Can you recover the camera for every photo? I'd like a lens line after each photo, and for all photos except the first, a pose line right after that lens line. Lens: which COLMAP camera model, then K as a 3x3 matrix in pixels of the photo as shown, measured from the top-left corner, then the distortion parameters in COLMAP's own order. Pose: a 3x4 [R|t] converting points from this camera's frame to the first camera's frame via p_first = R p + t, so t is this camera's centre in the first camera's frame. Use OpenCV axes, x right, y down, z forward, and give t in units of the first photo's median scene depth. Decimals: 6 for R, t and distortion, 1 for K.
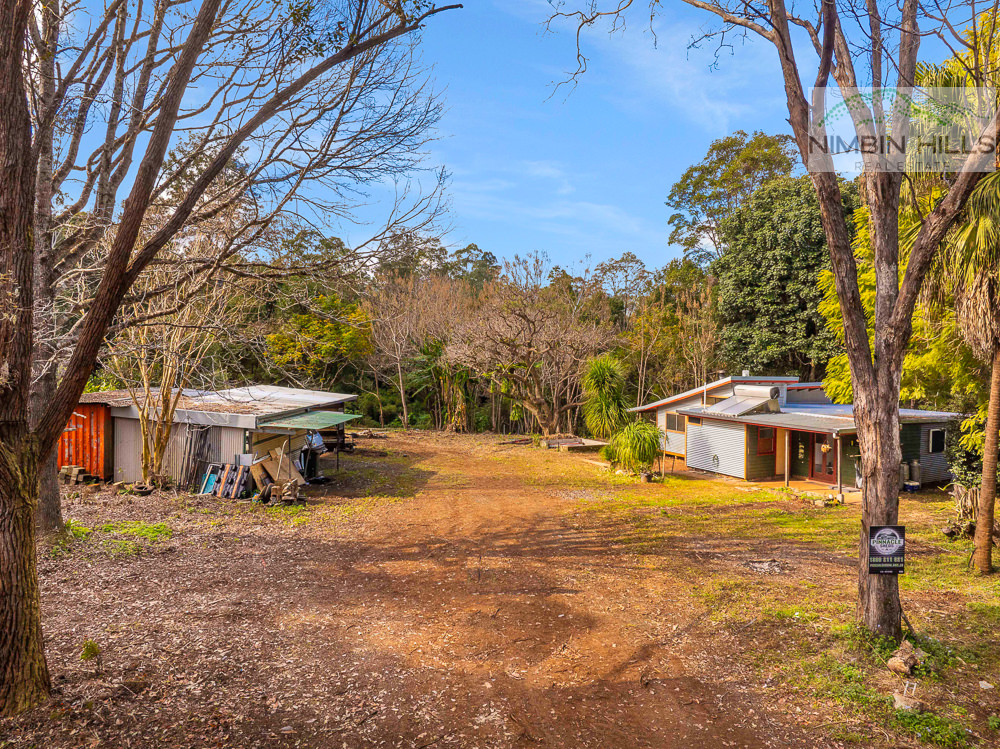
lens RADIAL K [[700.6, 0, 500.0], [0, 700.6, 374.5], [0, 0, 1]] dist [-0.036679, -0.001049]
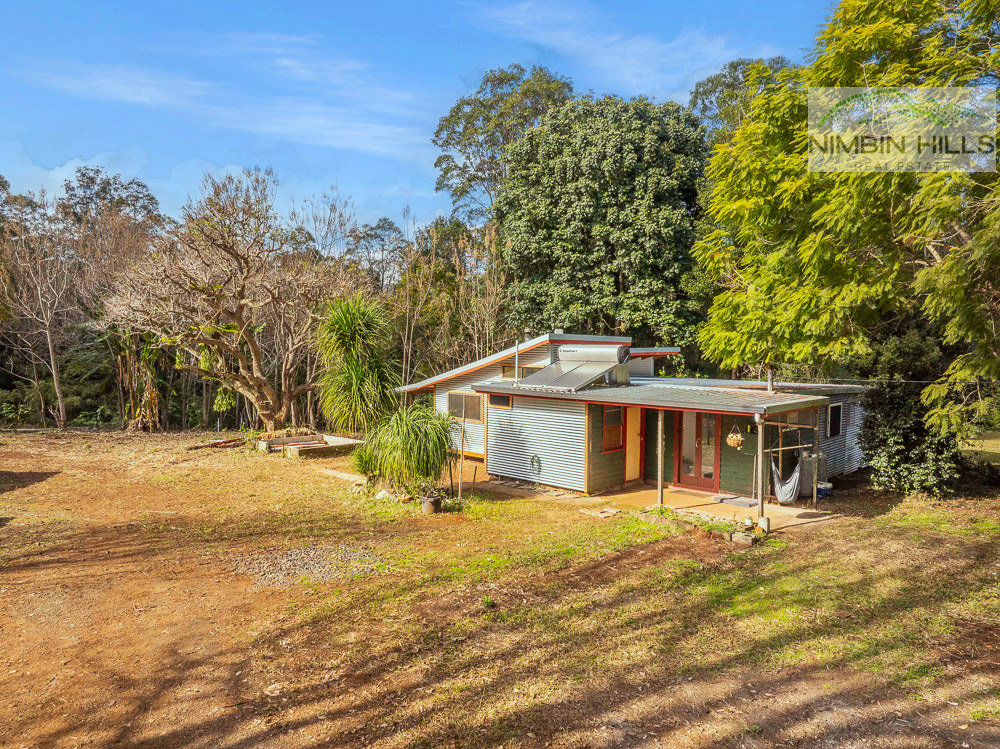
lens RADIAL K [[700.6, 0, 500.0], [0, 700.6, 374.5], [0, 0, 1]] dist [-0.036679, -0.001049]
pose [[0.940768, -0.013977, 0.338764, 0.047084], [0.008715, 0.999817, 0.017048, 0.022545], [-0.338940, -0.013086, 0.940717, 0.296376]]
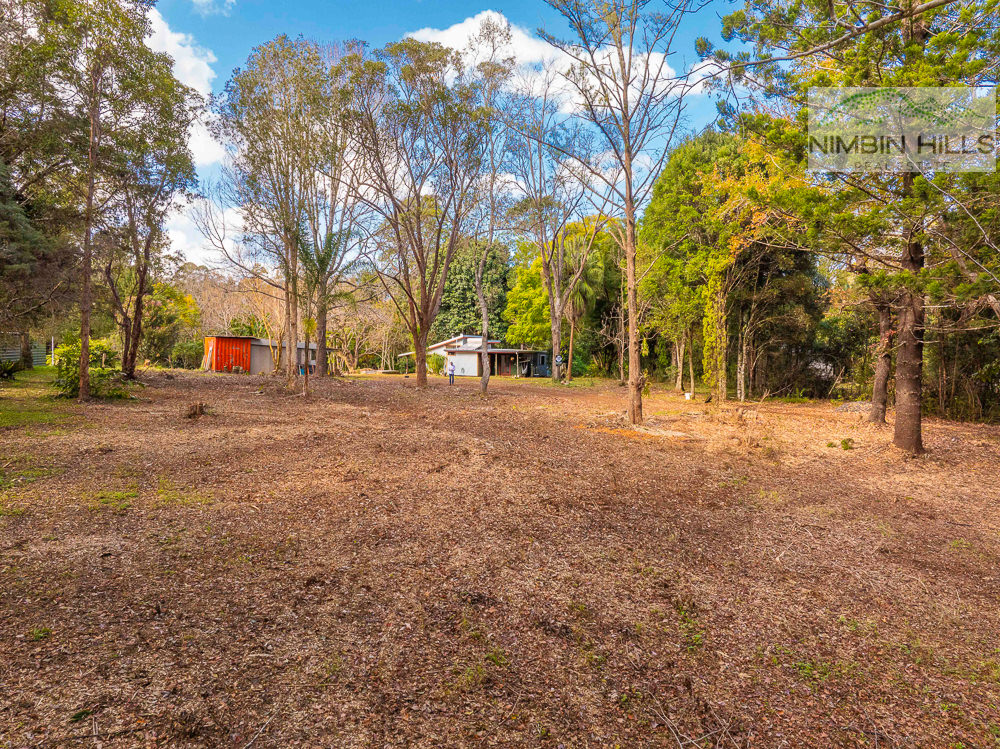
lens RADIAL K [[700.6, 0, 500.0], [0, 700.6, 374.5], [0, 0, 1]] dist [-0.036679, -0.001049]
pose [[0.828173, -0.018063, 0.560181, -0.627222], [0.010555, 0.999806, 0.016633, 0.070468], [-0.560373, -0.007862, 0.828203, -0.700376]]
